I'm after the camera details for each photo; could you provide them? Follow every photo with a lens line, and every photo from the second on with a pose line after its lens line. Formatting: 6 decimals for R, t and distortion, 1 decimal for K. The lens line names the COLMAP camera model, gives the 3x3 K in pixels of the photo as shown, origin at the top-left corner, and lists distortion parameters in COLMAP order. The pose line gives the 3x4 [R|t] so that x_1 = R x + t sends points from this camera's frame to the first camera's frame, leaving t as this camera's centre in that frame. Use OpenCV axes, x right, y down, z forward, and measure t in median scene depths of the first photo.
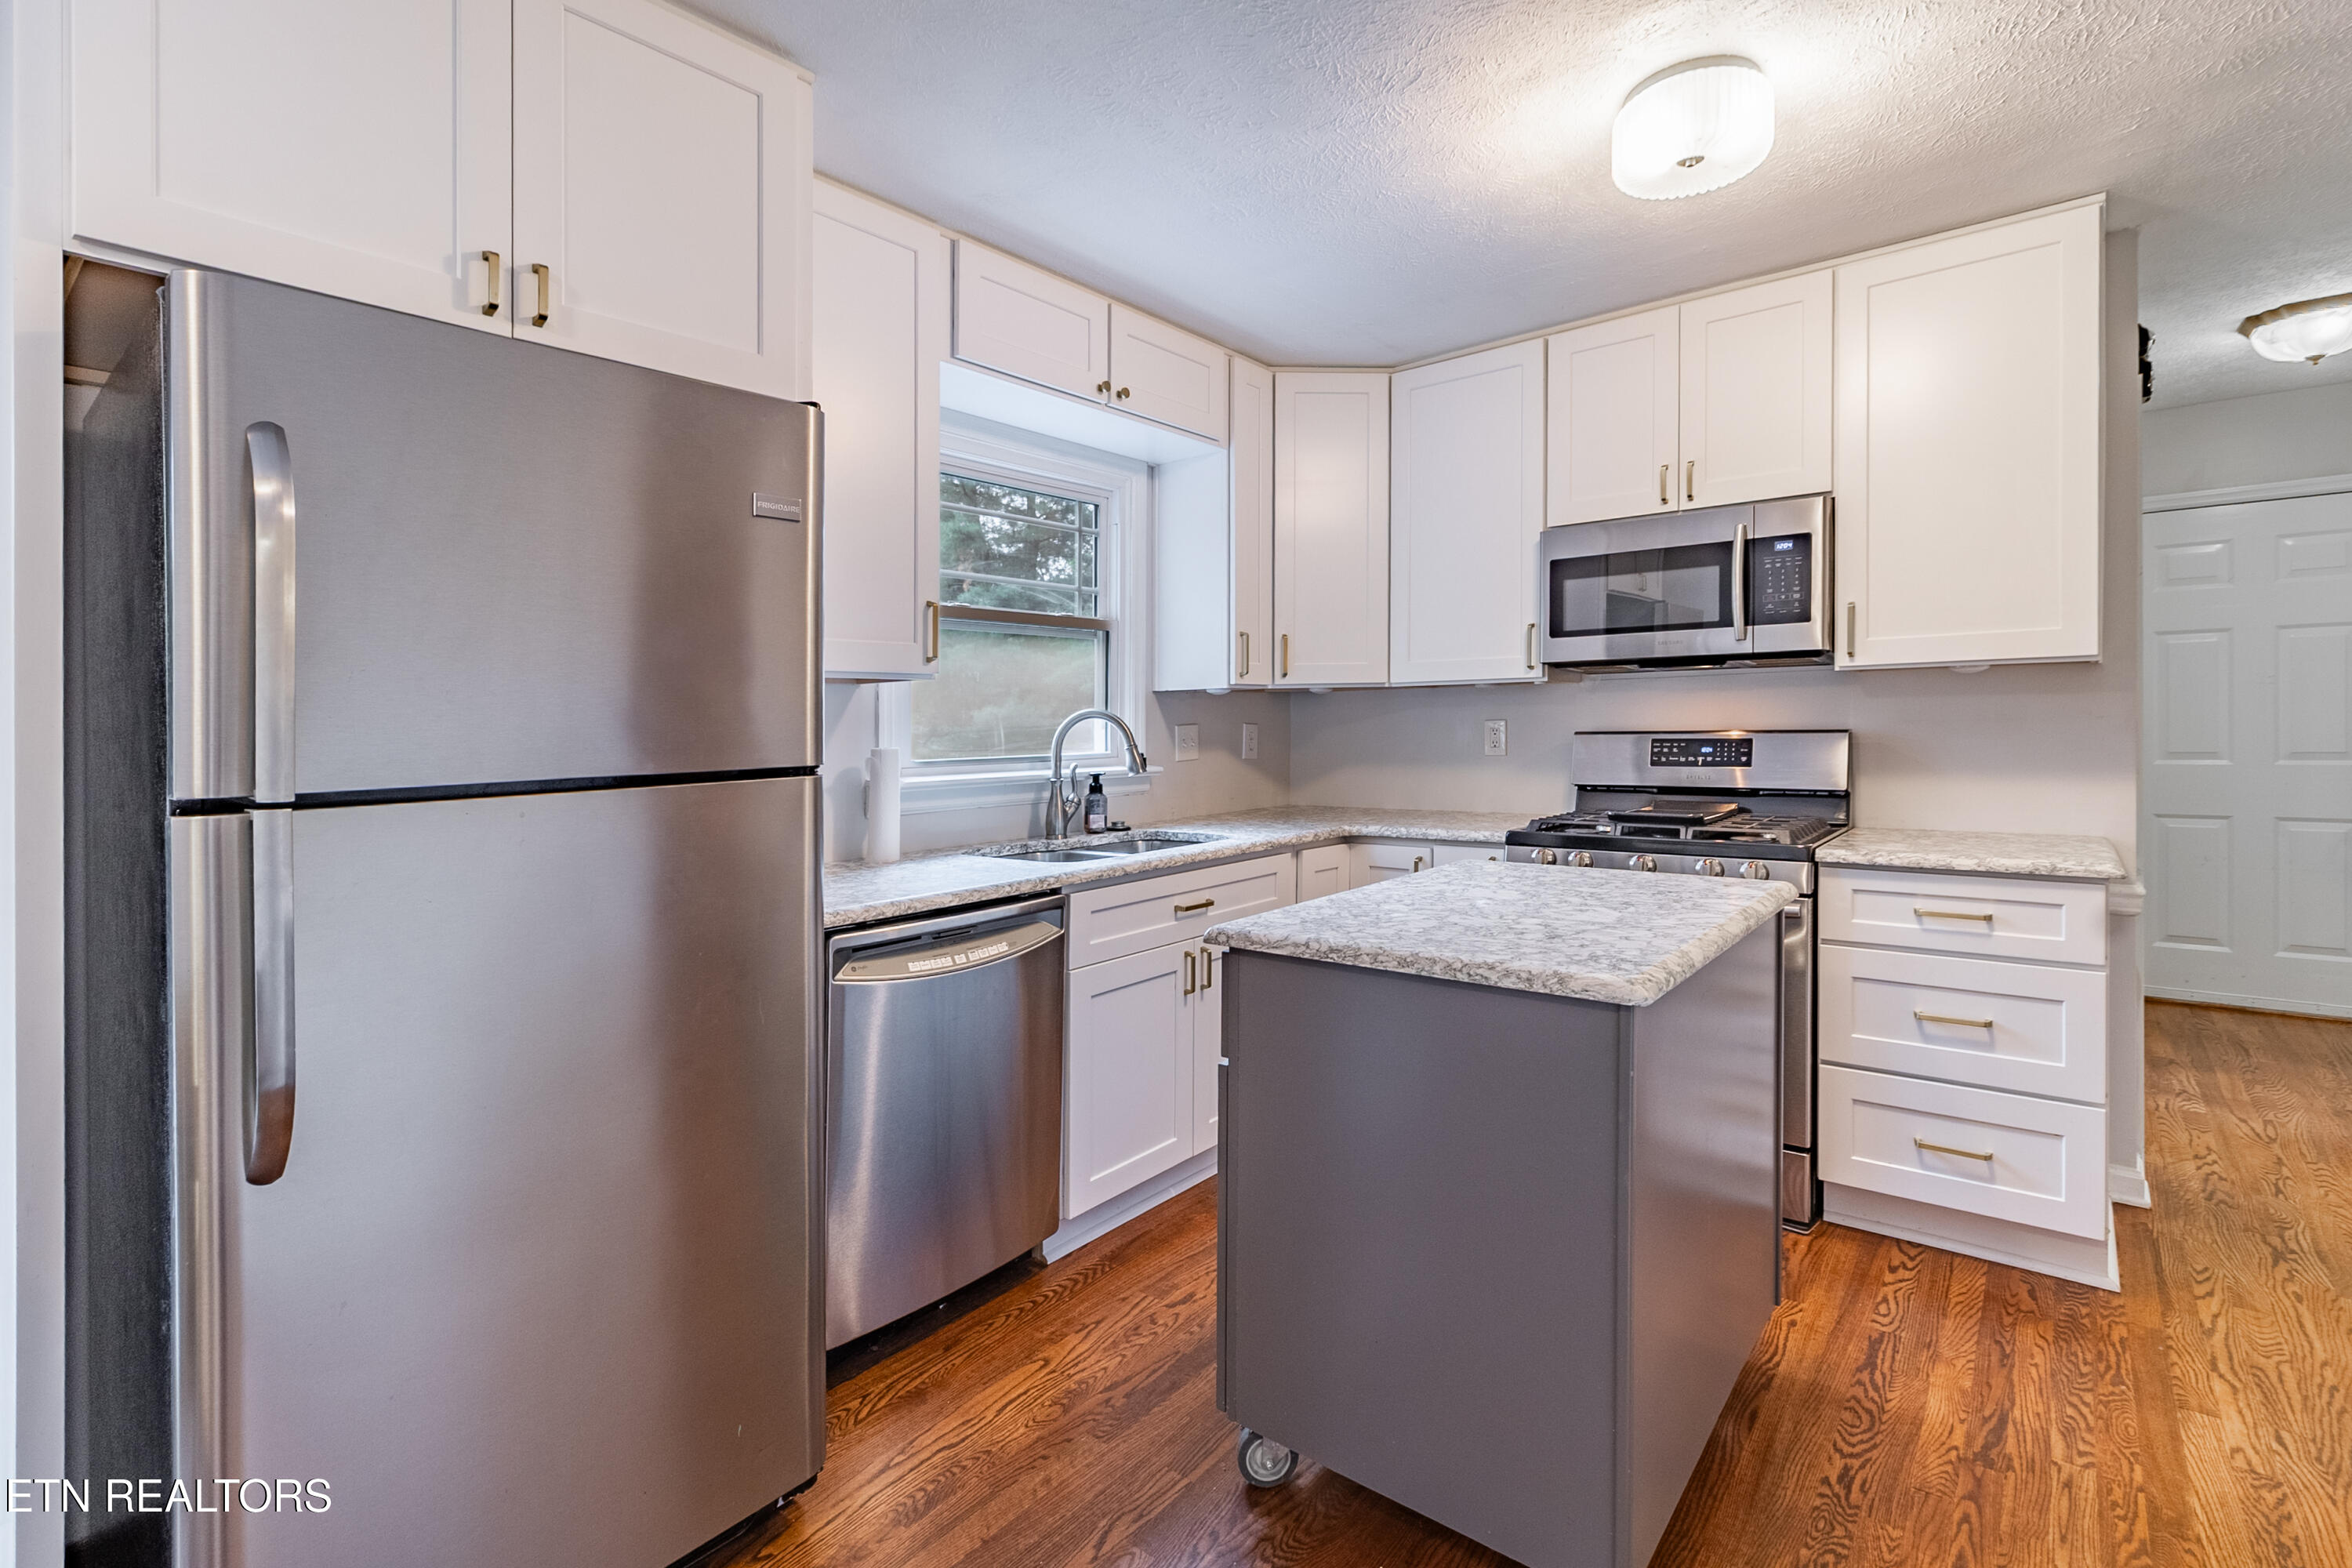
lens RADIAL K [[1080.5, 0, 1180.5], [0, 1080.5, 743.9], [0, 0, 1]] dist [0.007833, -0.000091]
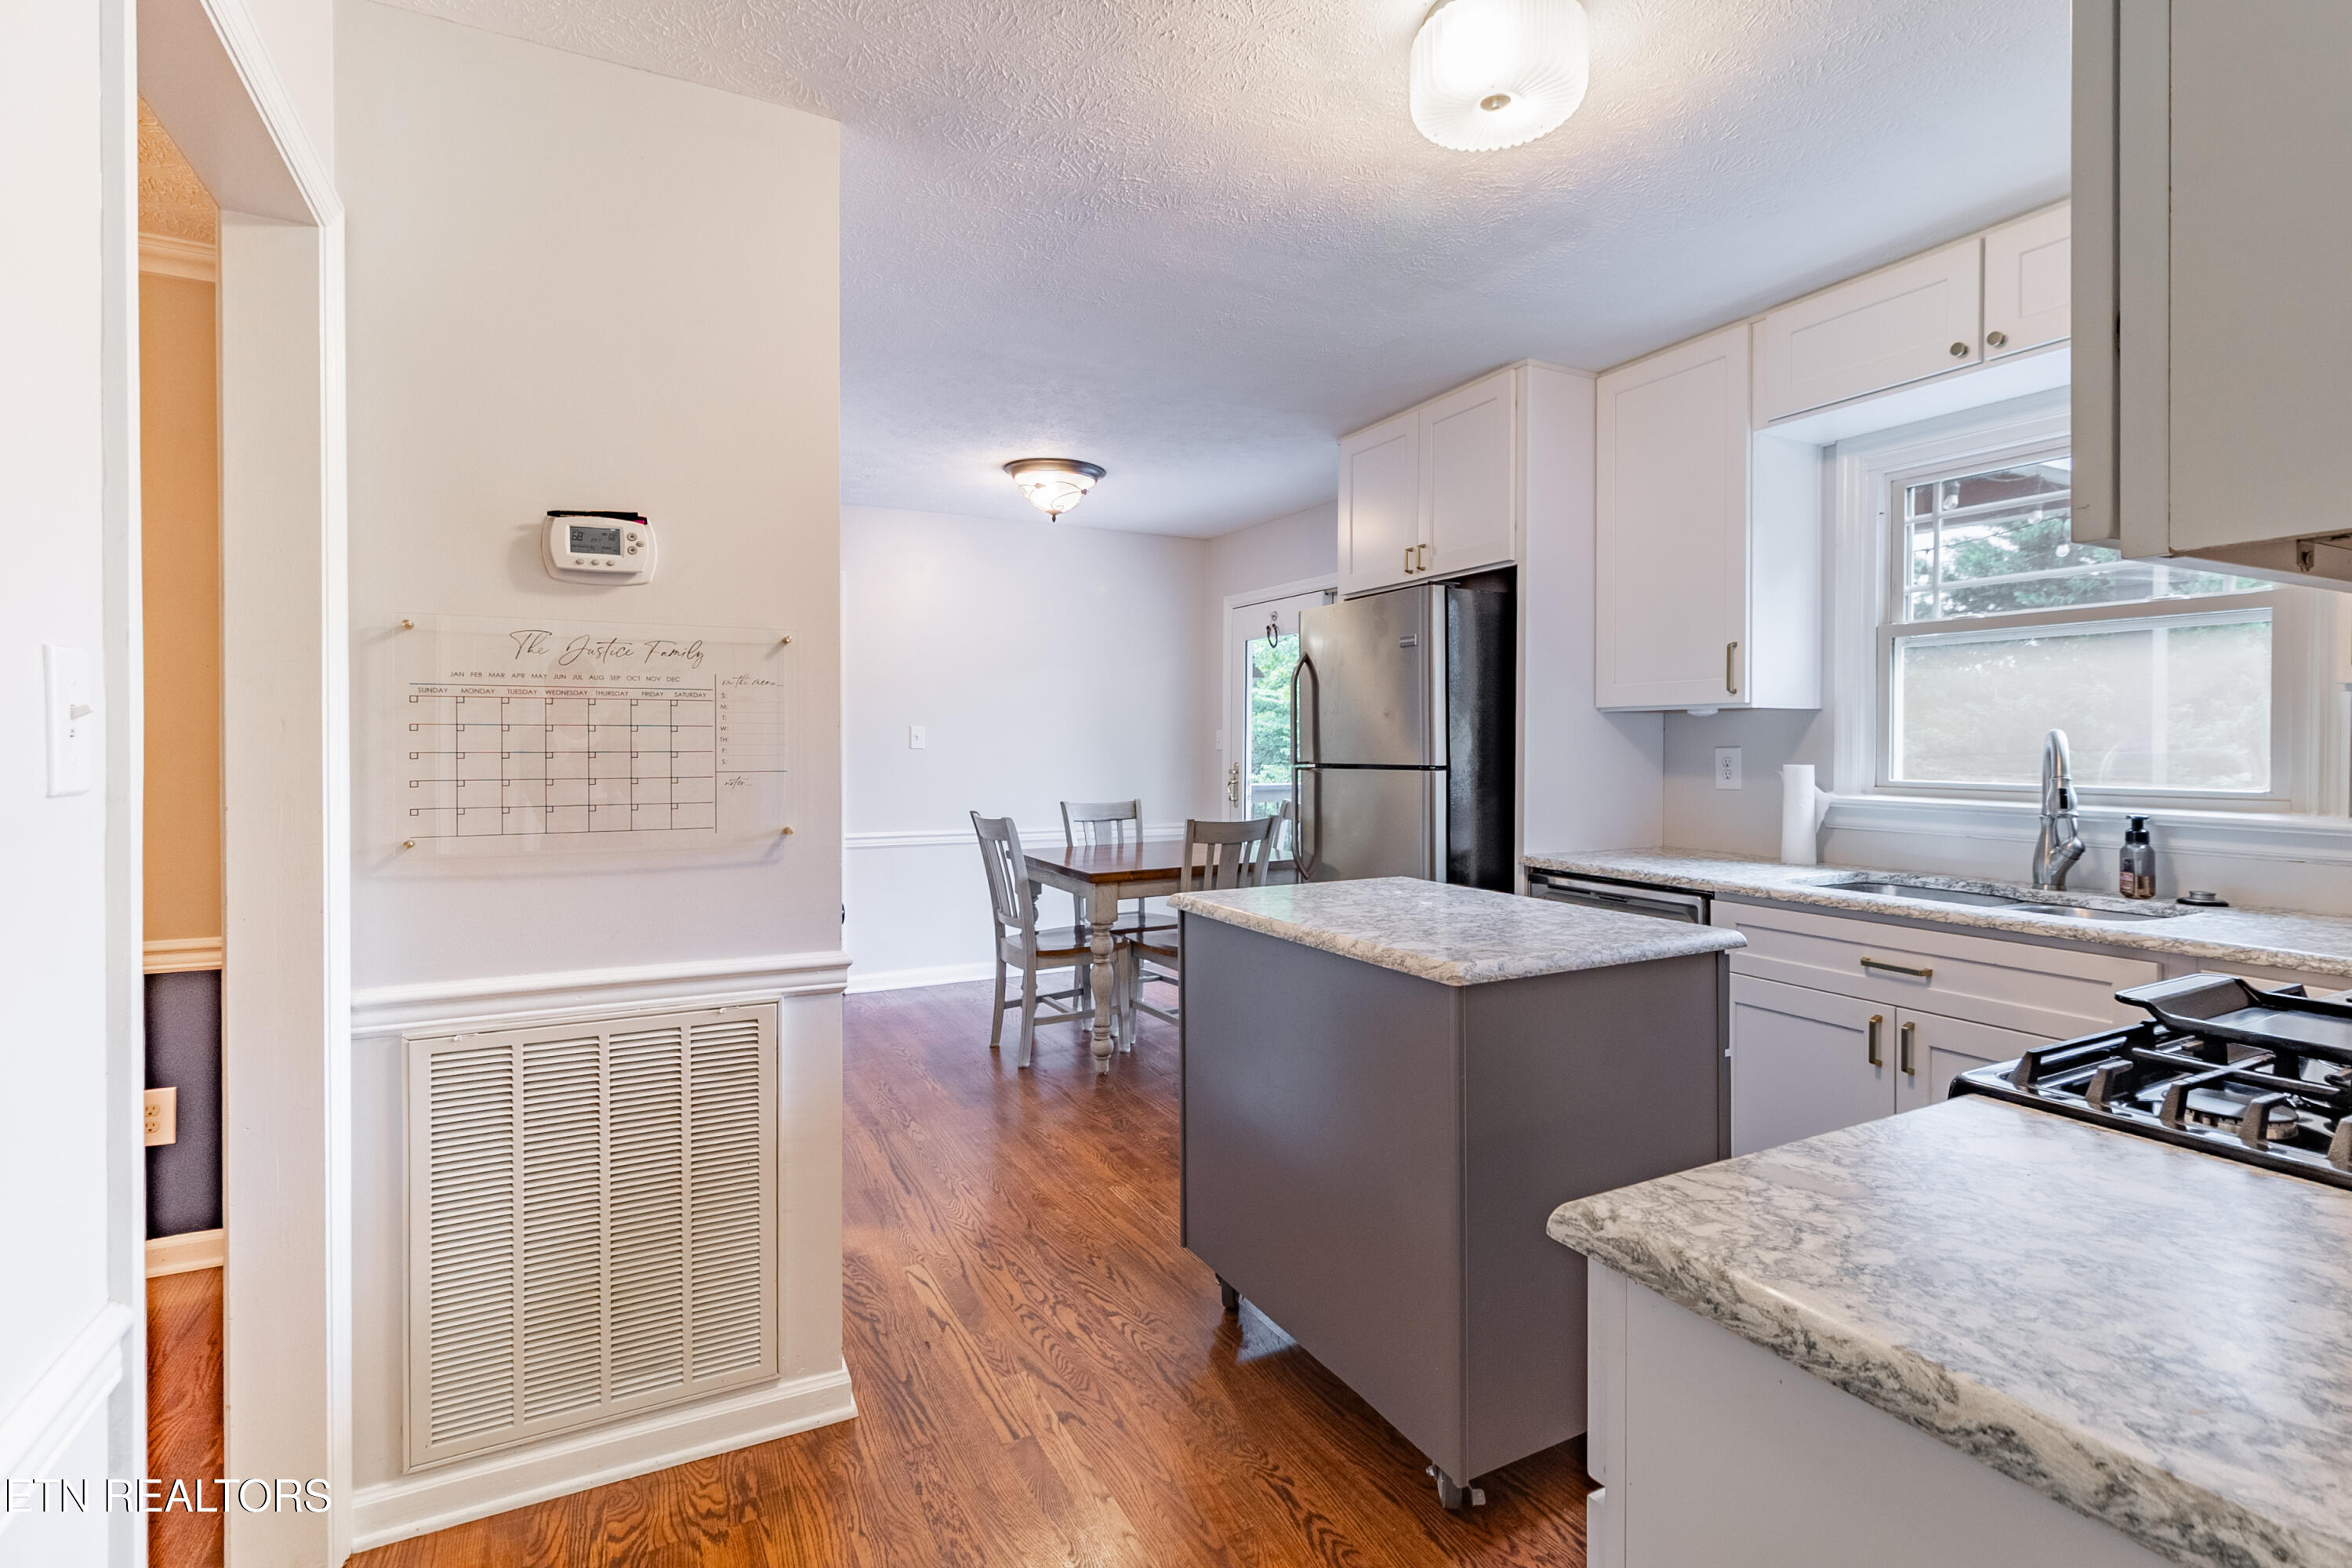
lens RADIAL K [[1080.5, 0, 1180.5], [0, 1080.5, 743.9], [0, 0, 1]] dist [0.007833, -0.000091]
pose [[-0.391881, 0.014190, -0.919906, 1.204639], [-0.021614, 0.999463, 0.024625, -0.036493], [0.919762, 0.029533, -0.391364, 0.985471]]
